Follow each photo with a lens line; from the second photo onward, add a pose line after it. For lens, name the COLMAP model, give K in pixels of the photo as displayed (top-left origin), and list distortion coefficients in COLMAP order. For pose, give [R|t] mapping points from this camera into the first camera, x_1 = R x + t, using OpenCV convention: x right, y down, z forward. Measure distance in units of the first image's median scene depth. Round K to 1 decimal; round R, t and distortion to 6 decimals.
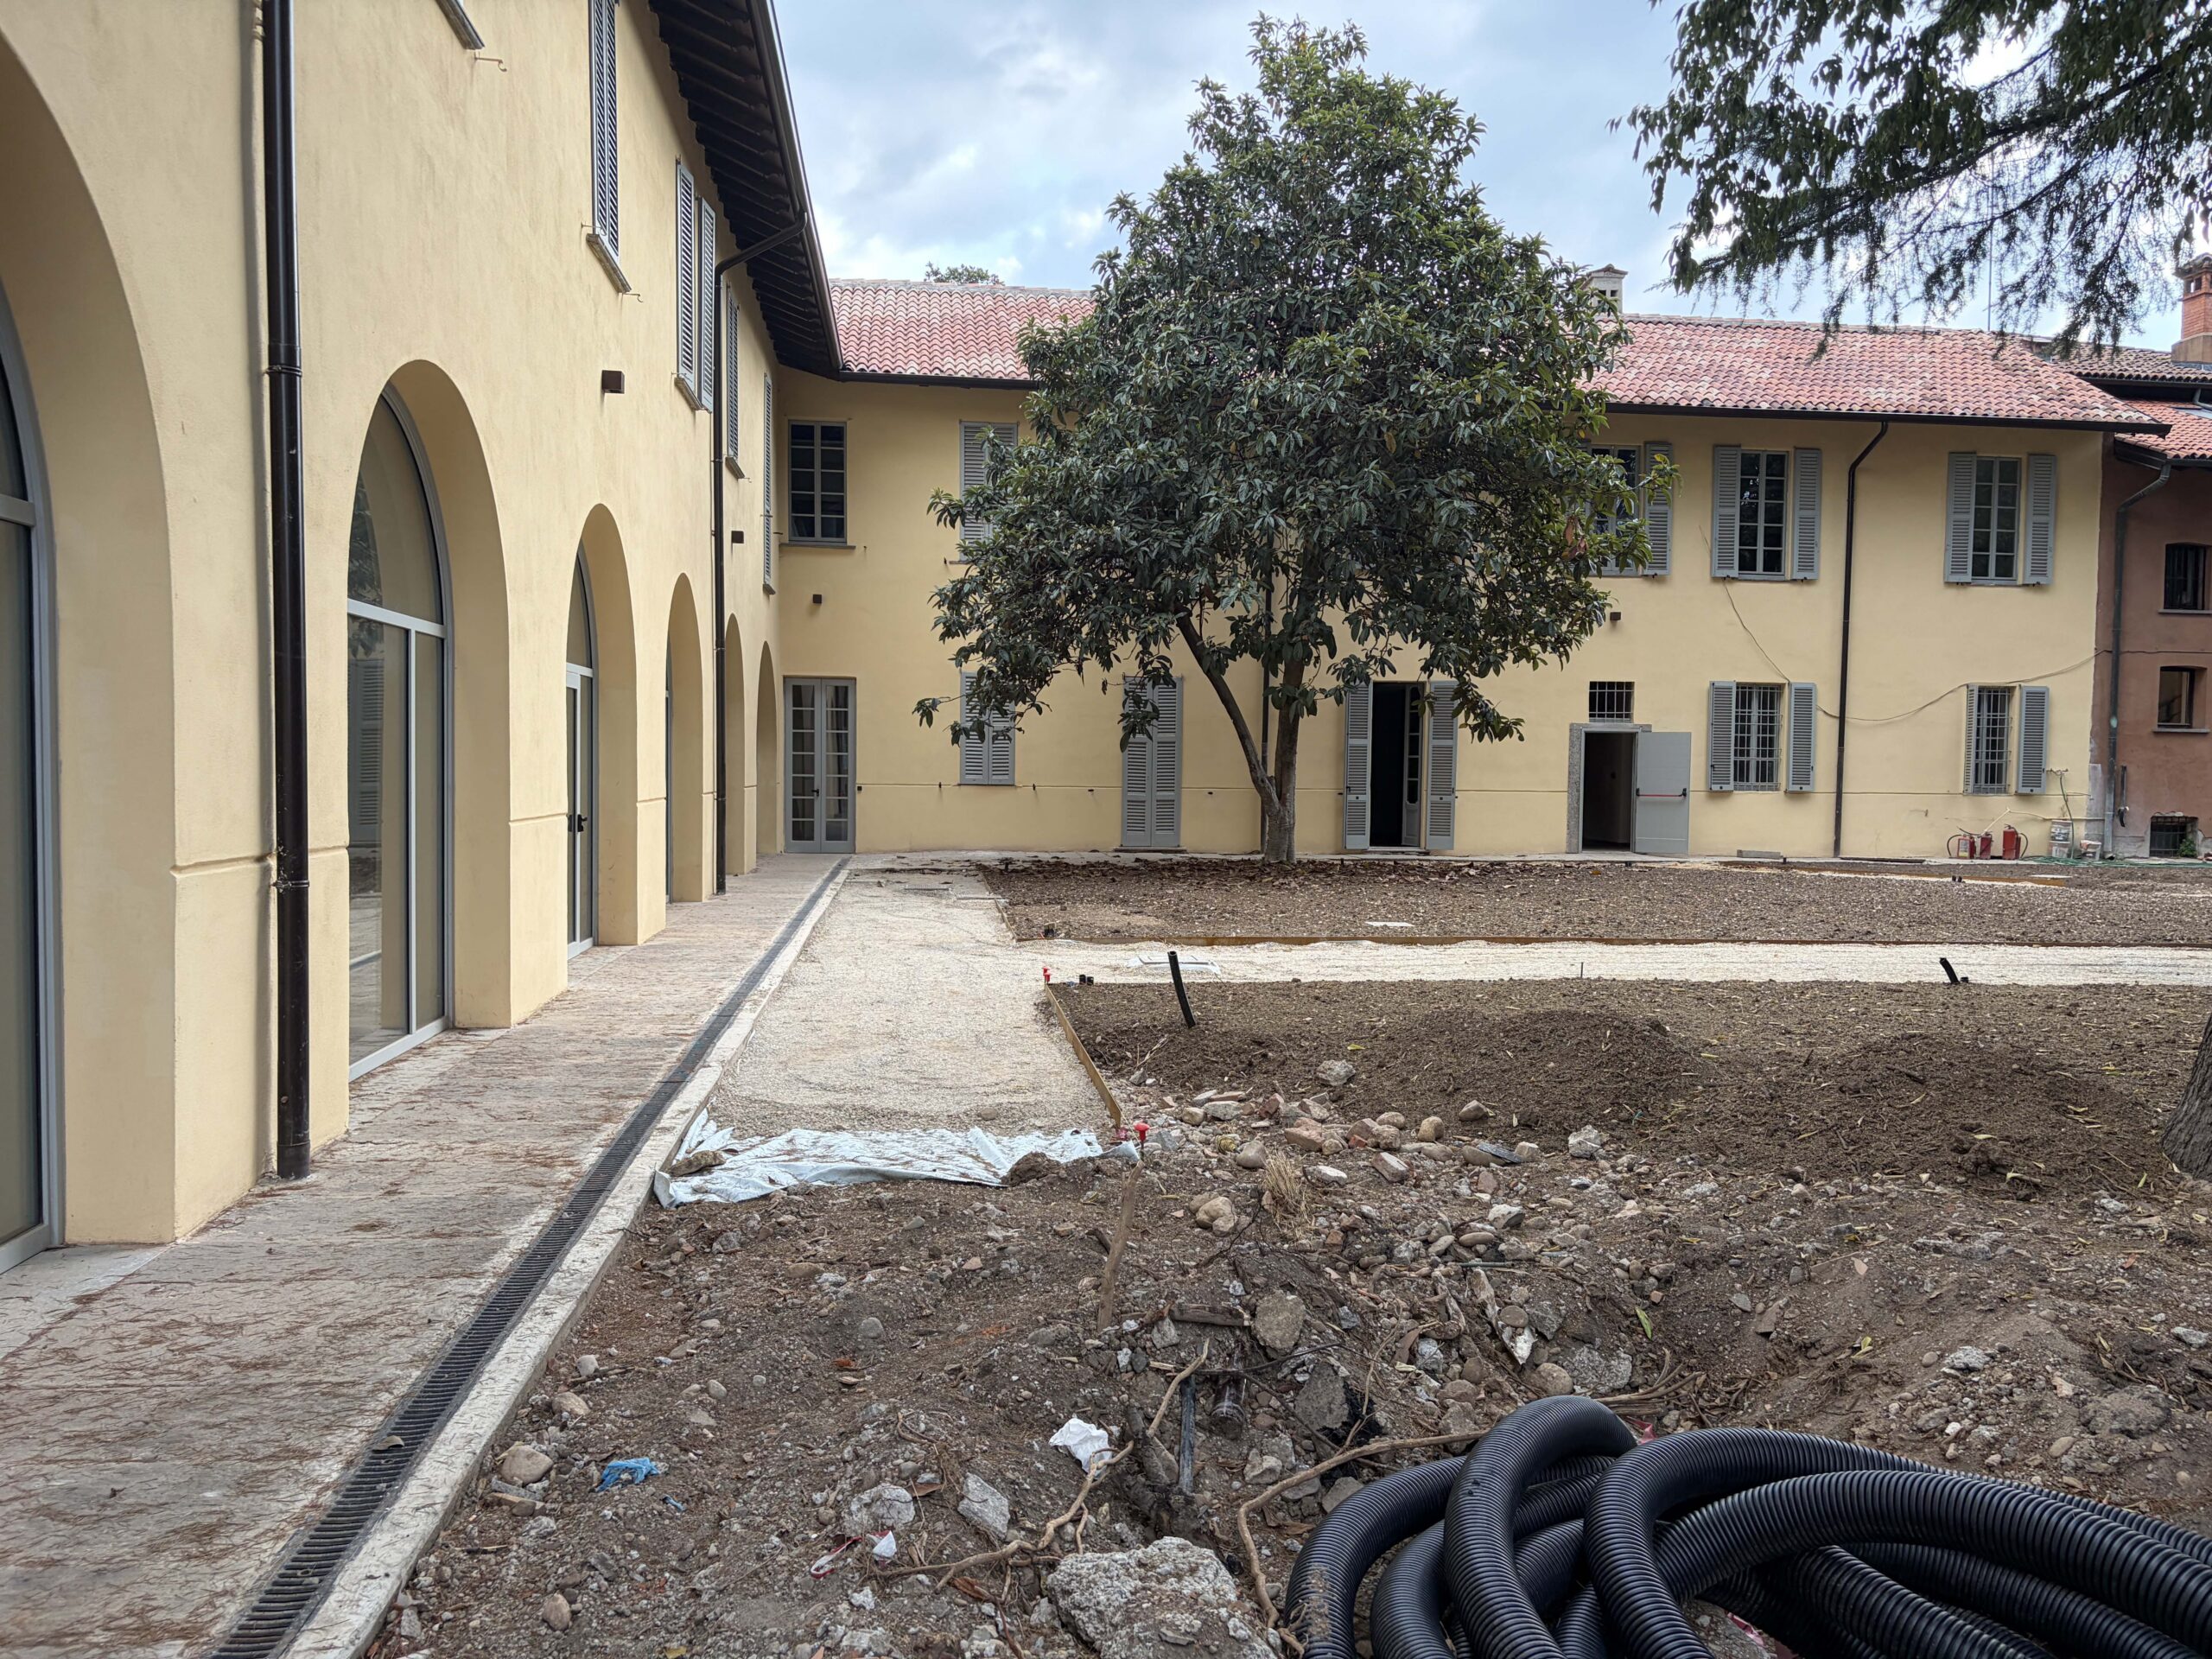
lens RADIAL K [[1831.3, 0, 1106.0], [0, 1831.3, 829.5], [0, 0, 1]] dist [-0.013457, -0.004445]
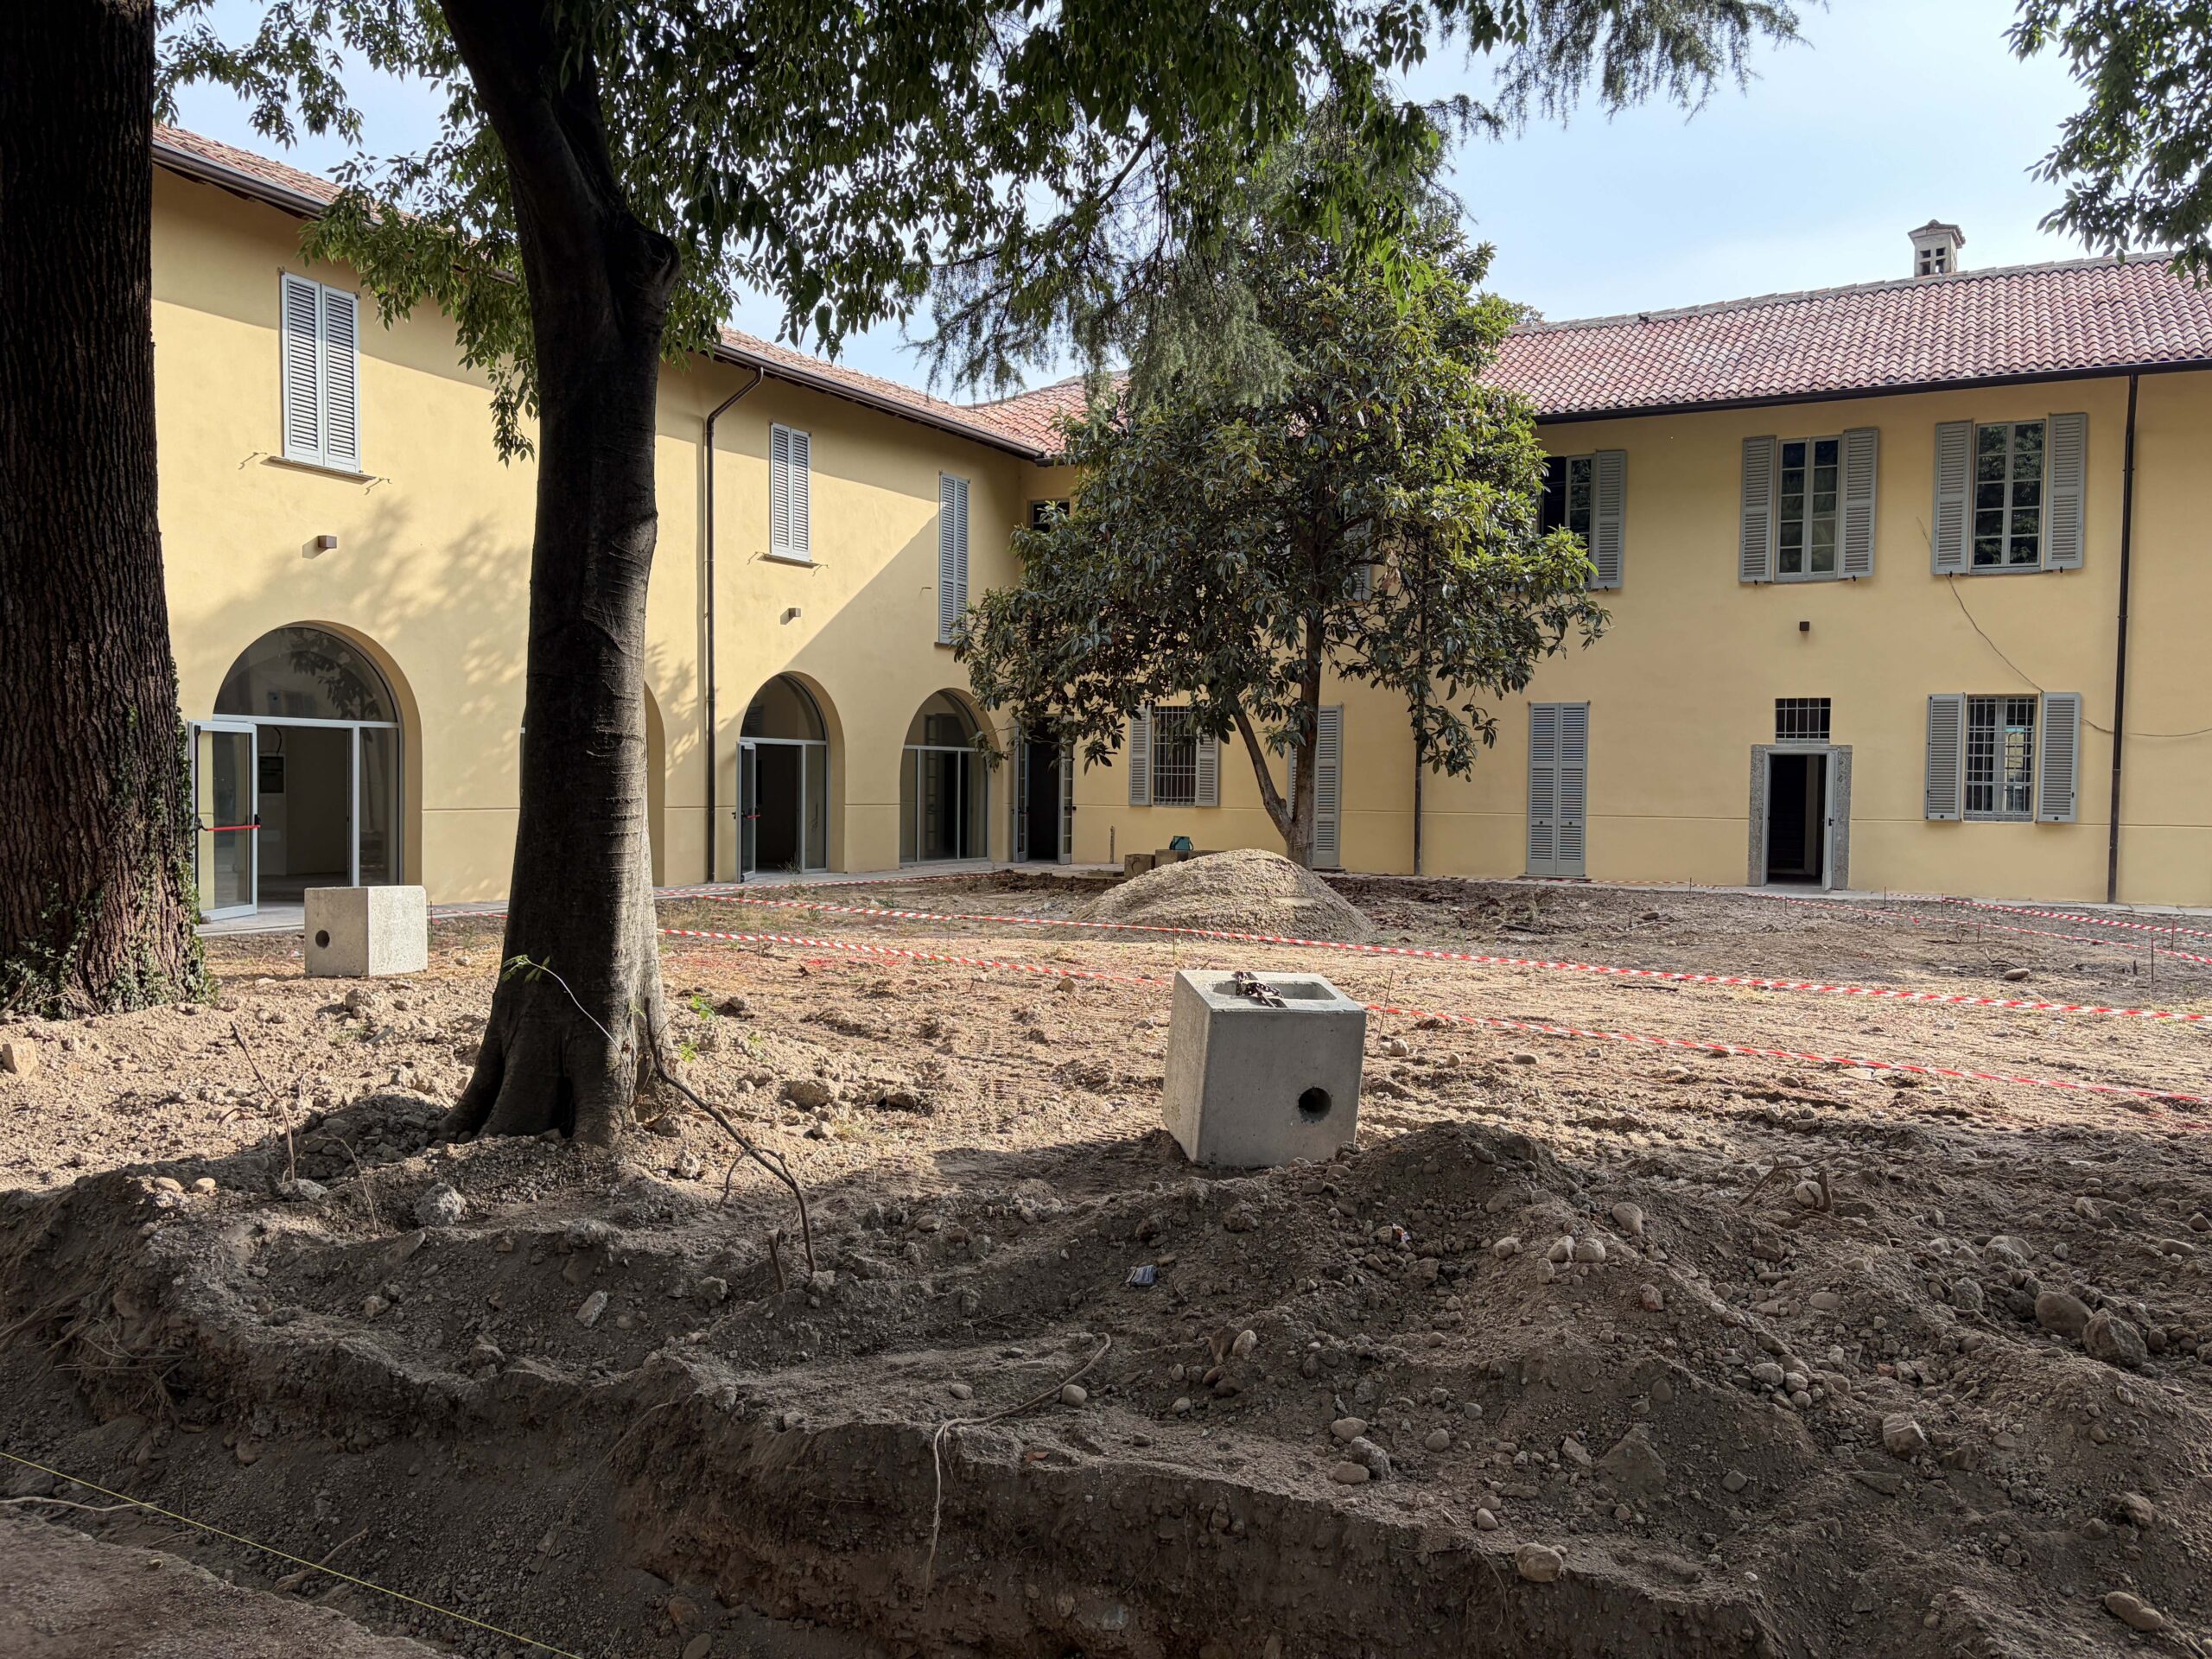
lens RADIAL K [[1831.3, 0, 1106.0], [0, 1831.3, 829.5], [0, 0, 1]] dist [-0.013457, -0.004445]
pose [[0.812397, 0.009842, -0.583022, 0.525586], [-0.020083, 0.999737, -0.011108, 0.001126], [0.582759, 0.020733, 0.812380, 0.064897]]
